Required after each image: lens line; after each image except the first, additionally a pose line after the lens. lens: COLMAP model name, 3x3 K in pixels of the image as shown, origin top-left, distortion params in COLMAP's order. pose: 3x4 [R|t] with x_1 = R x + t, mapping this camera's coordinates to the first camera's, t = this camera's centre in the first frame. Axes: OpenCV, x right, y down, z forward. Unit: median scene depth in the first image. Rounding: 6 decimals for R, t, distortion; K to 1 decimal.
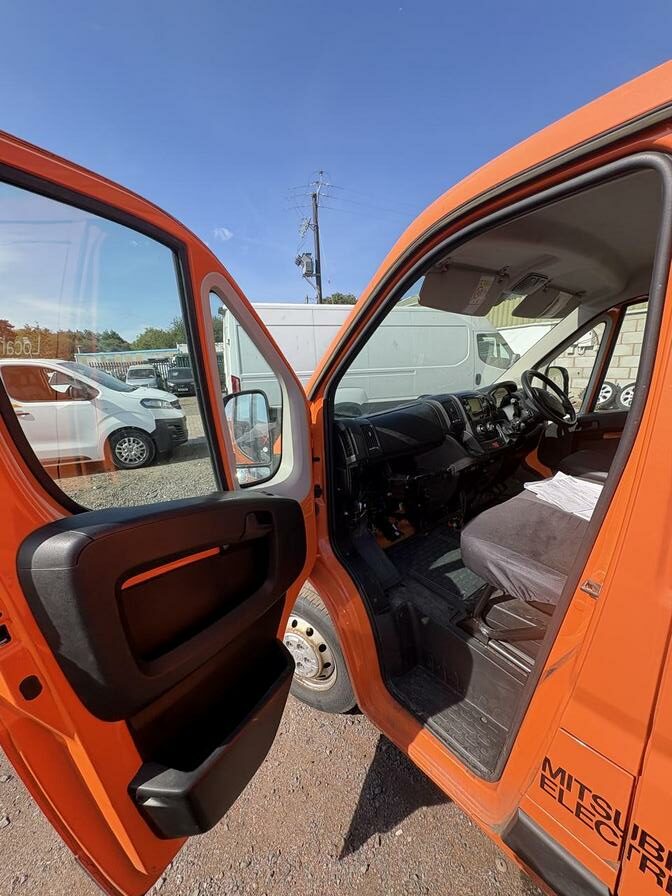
lens RADIAL K [[358.8, 0, 334.1], [0, 358.8, 451.5], [0, 0, 1]] dist [0.000110, 0.000987]
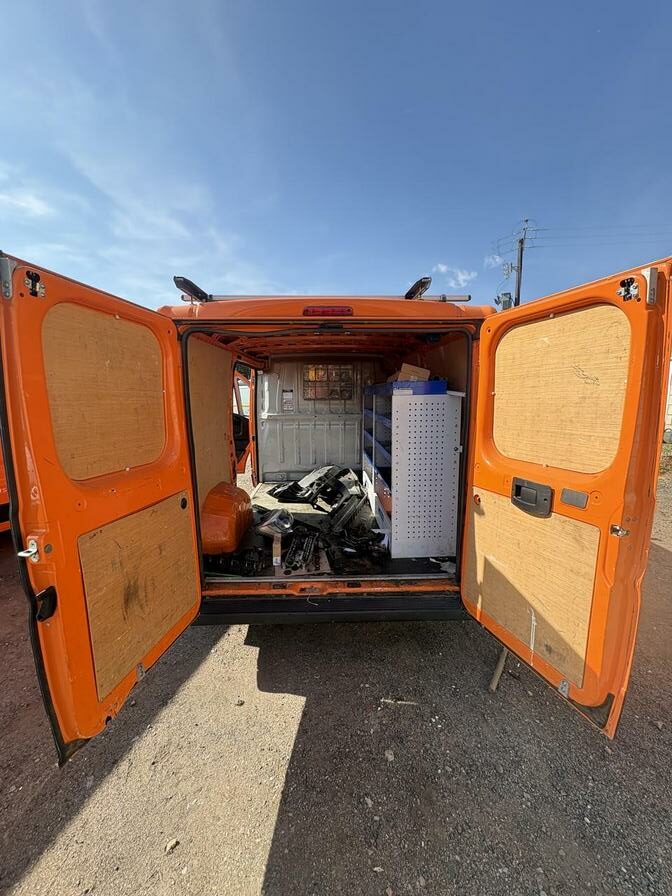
lens RADIAL K [[358.8, 0, 336.2], [0, 358.8, 453.9], [0, 0, 1]] dist [0.000110, 0.000987]
pose [[0.793894, 0.133104, -0.593309, 0.706363], [-0.169000, 0.985603, -0.005023, 0.078345], [0.584098, 0.104257, 0.804959, -0.402461]]
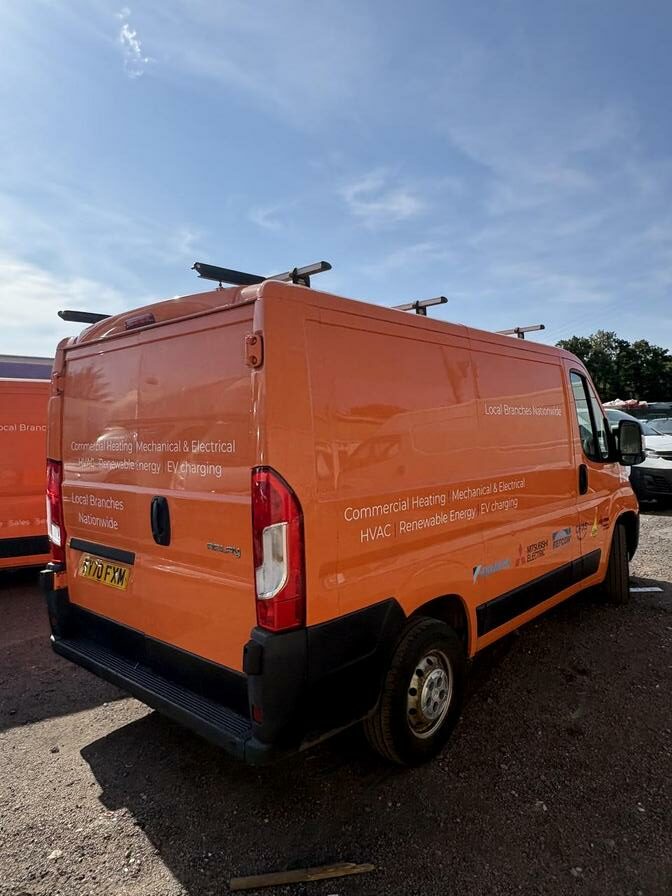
lens RADIAL K [[591.5, 0, 340.3], [0, 591.5, 445.2], [0, 0, 1]] dist [-0.004841, 0.000337]
pose [[0.152279, 0.055482, -0.986779, 0.989190], [-0.223768, 0.974432, 0.020256, 0.002905], [0.962673, 0.217725, 0.160801, -0.060511]]
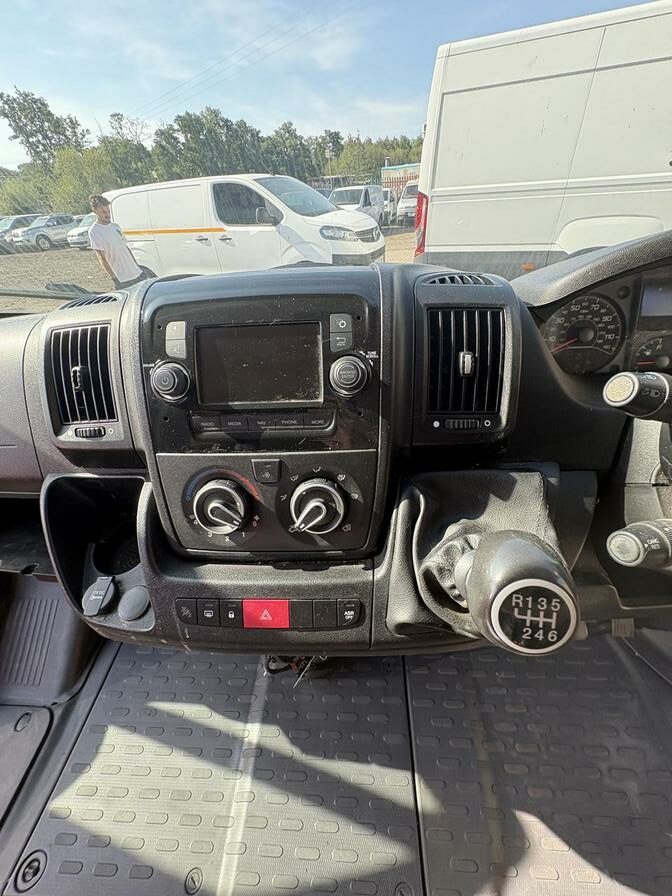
lens RADIAL K [[358.8, 0, 336.1], [0, 358.8, 450.9], [0, 0, 1]] dist [0.000110, 0.000987]
pose [[0.745222, 0.380851, -0.547354, 0.169309], [-0.128132, 0.887338, 0.442961, -0.051474], [0.654390, -0.259971, 0.710063, 0.254527]]
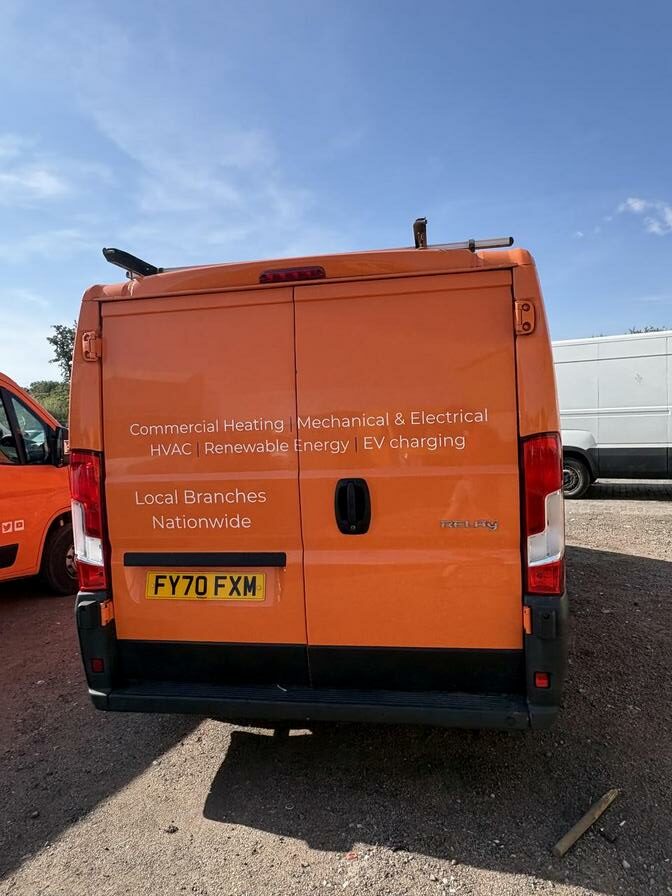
lens RADIAL K [[591.5, 0, 346.2], [0, 591.5, 442.8], [0, 0, 1]] dist [-0.004841, 0.000337]
pose [[0.660092, 0.036259, -0.750309, 0.819290], [-0.165043, 0.981428, -0.097771, 0.095772], [0.732829, 0.188371, 0.653817, -0.373161]]
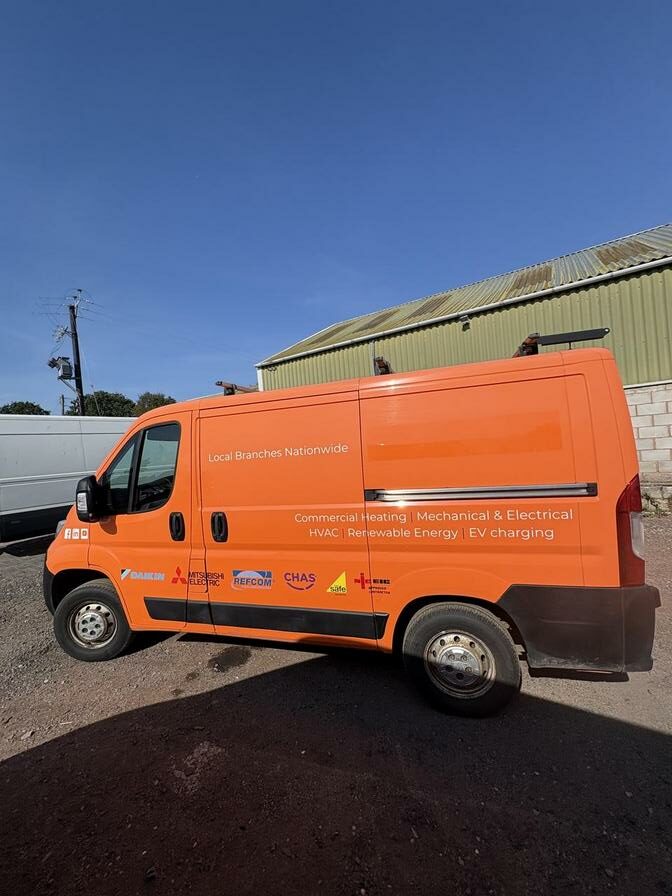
lens RADIAL K [[358.8, 0, 339.3], [0, 358.8, 445.5], [0, 0, 1]] dist [0.000110, 0.000987]
pose [[0.830064, -0.032029, 0.556747, -0.011747], [0.181270, 0.959632, -0.215052, 0.090812], [-0.527385, 0.279429, 0.802362, -0.373537]]
